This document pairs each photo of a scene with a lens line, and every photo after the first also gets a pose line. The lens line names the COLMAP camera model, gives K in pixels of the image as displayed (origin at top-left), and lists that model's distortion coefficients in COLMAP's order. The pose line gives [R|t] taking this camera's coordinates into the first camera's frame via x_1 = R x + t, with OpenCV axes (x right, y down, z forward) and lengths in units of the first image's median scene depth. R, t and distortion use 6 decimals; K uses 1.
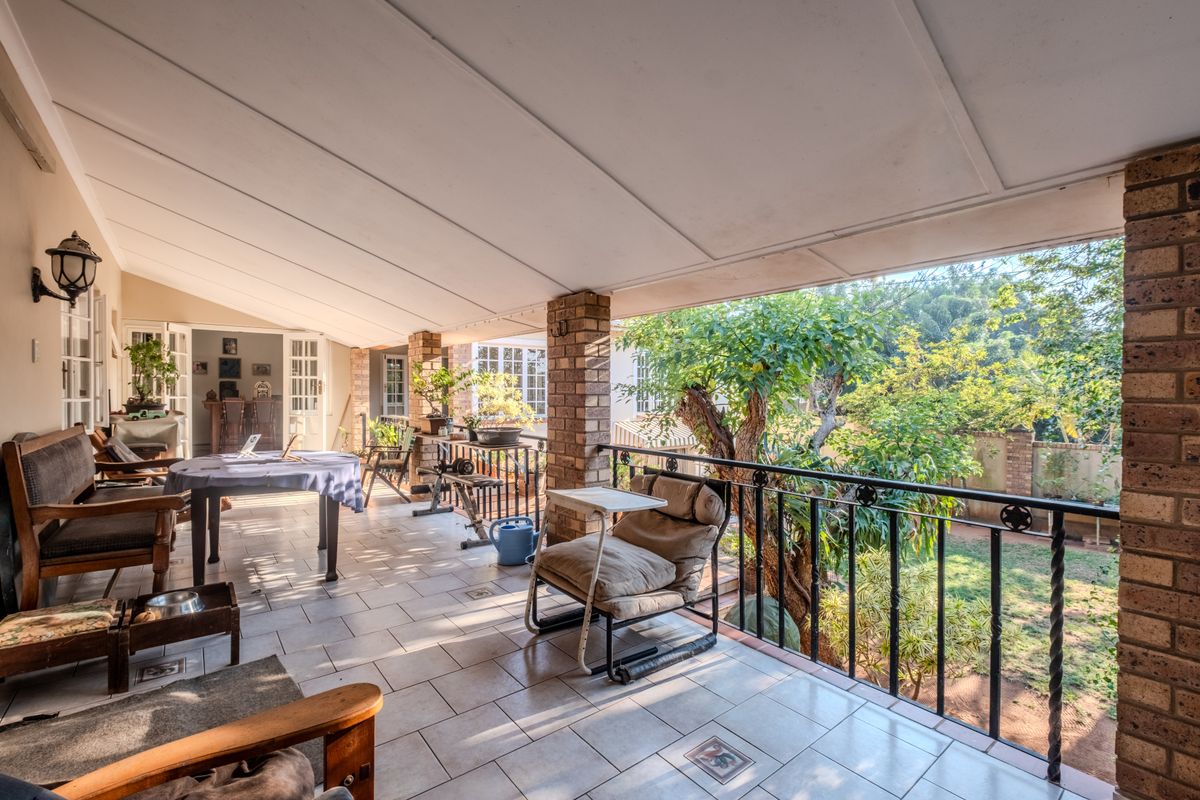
lens RADIAL K [[523.8, 0, 597.2], [0, 523.8, 394.2], [0, 0, 1]] dist [-0.001182, -0.000260]
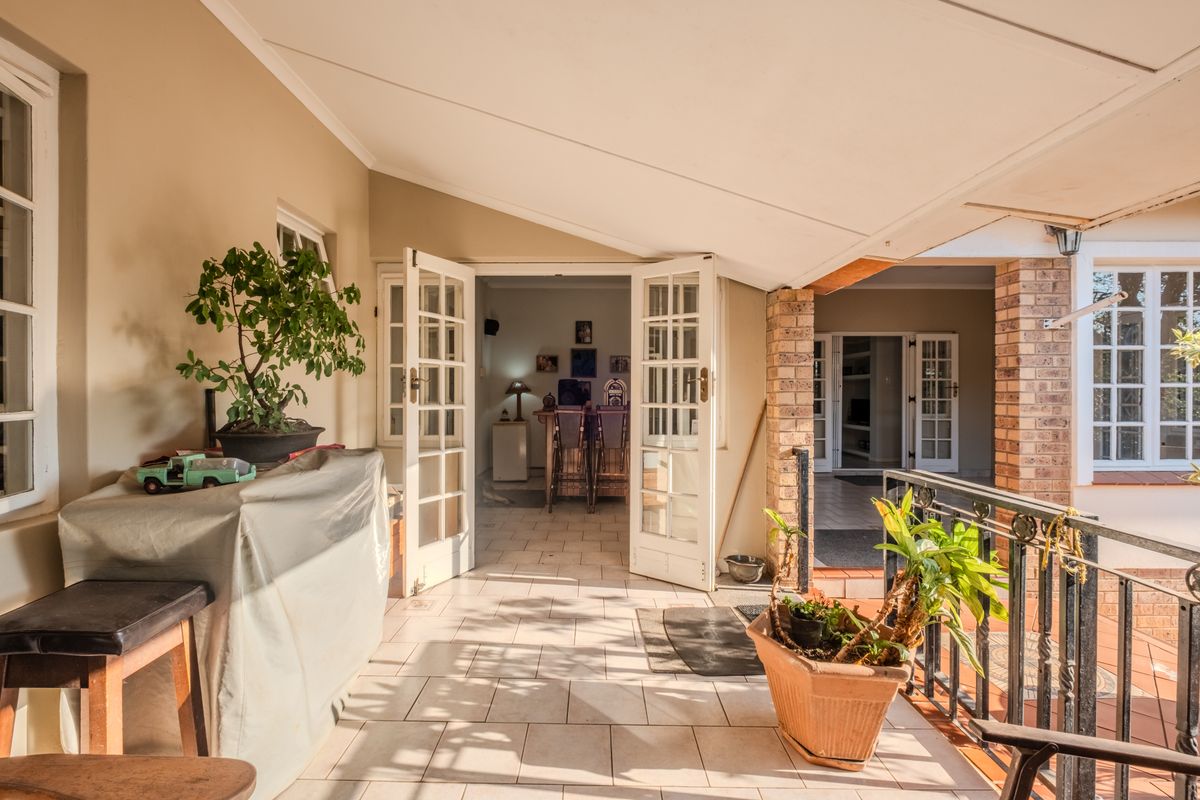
lens RADIAL K [[523.8, 0, 598.6], [0, 523.8, 397.0], [0, 0, 1]] dist [-0.001182, -0.000260]
pose [[0.786660, -0.000283, -0.617387, -0.323435], [-0.001841, 0.999994, -0.002804, -0.001991], [0.617384, 0.003342, 0.786655, 0.594193]]
